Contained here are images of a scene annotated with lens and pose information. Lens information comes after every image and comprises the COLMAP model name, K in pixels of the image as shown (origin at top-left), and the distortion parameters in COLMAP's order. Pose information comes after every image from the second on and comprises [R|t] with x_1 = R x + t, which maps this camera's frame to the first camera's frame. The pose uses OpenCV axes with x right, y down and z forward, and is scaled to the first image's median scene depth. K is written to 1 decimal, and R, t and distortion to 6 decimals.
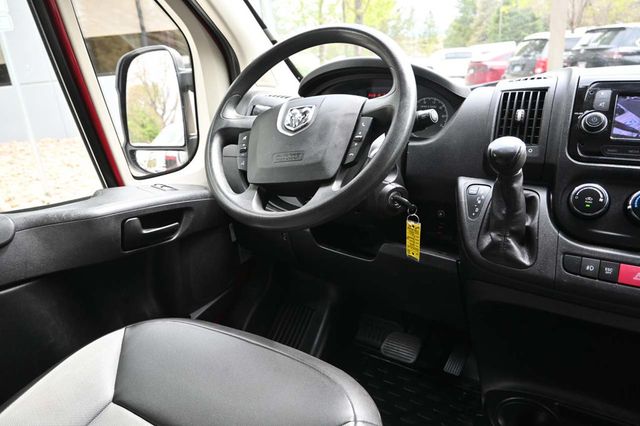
lens RADIAL K [[434.8, 0, 320.0], [0, 434.8, 213.0], [0, 0, 1]] dist [-0.003515, -0.001315]
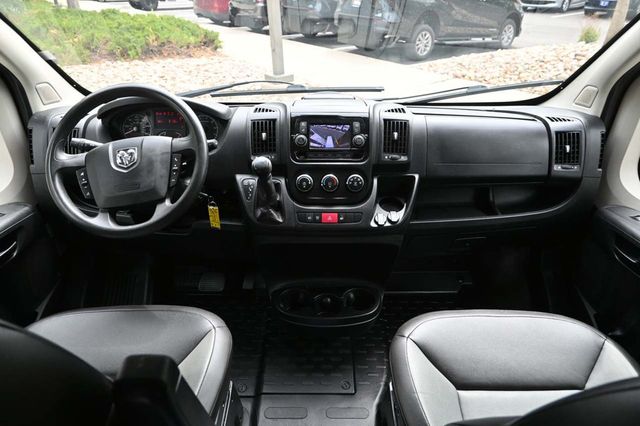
lens RADIAL K [[434.8, 0, 320.0], [0, 434.8, 213.0], [0, 0, 1]] dist [-0.003515, -0.001315]
pose [[0.844346, -0.223258, 0.487068, -0.269850], [0.139375, 0.969276, 0.202678, -0.259531], [-0.517353, -0.103246, 0.849521, -0.635314]]
